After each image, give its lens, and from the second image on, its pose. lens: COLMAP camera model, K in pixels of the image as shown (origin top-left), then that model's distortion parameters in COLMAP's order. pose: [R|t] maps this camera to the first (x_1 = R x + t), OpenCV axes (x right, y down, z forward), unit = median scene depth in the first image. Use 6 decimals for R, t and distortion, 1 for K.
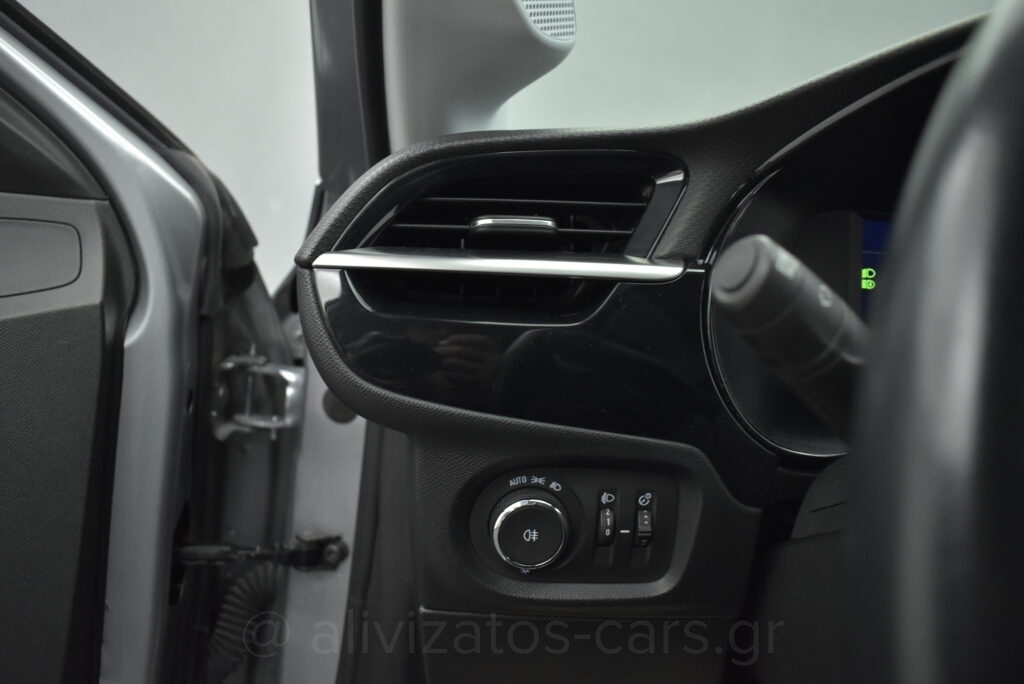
lens RADIAL K [[786.2, 0, 512.0], [0, 786.2, 342.0], [0, 0, 1]] dist [-0.124092, 0.039182]
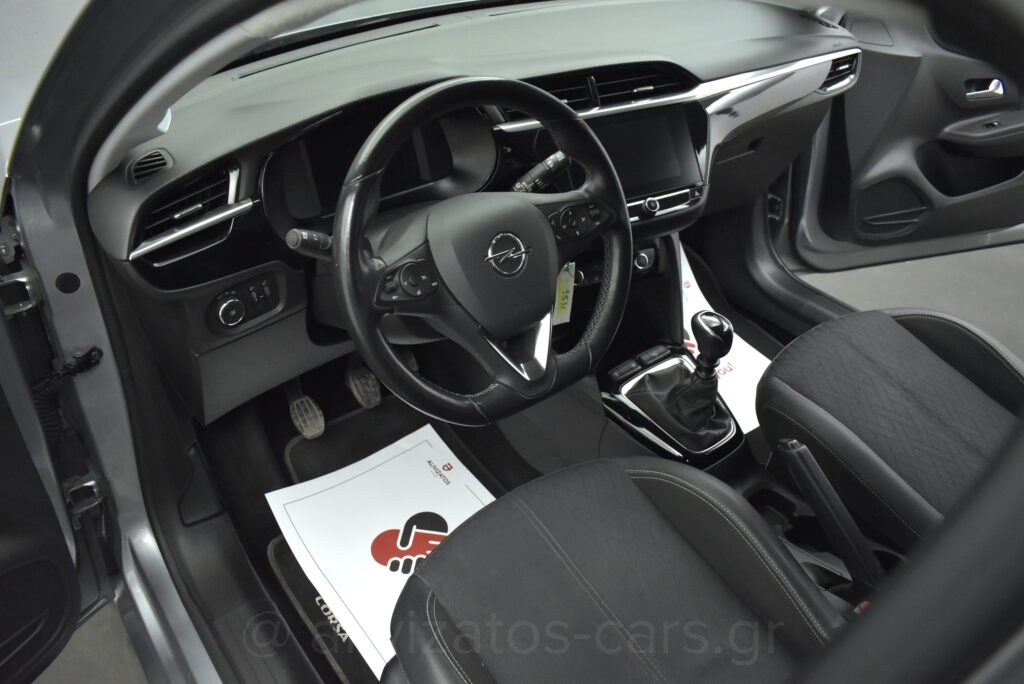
lens RADIAL K [[786.2, 0, 512.0], [0, 786.2, 342.0], [0, 0, 1]] dist [-0.124092, 0.039182]
pose [[0.751715, -0.439245, 0.491923, -0.603567], [0.167320, 0.848536, 0.501986, -0.840062], [-0.637910, -0.295042, 0.711352, -1.539615]]
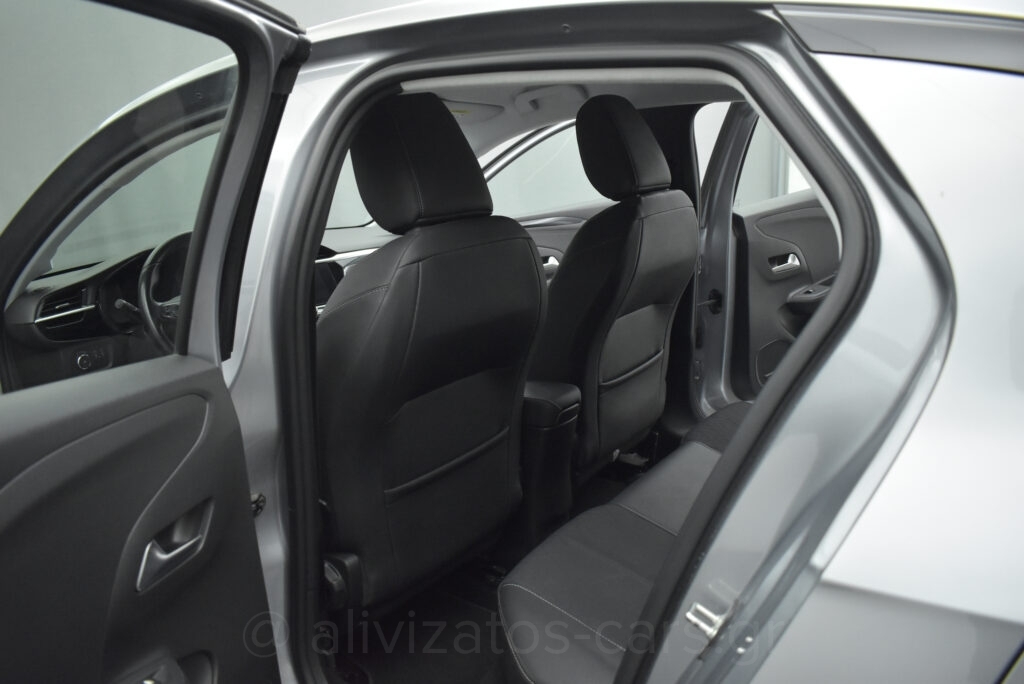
lens RADIAL K [[786.2, 0, 512.0], [0, 786.2, 342.0], [0, 0, 1]] dist [-0.124092, 0.039182]
pose [[0.522091, -0.294260, 0.800520, -2.441885], [0.259482, 0.948906, 0.179573, -0.046637], [-0.812459, 0.113967, 0.571771, -4.126215]]
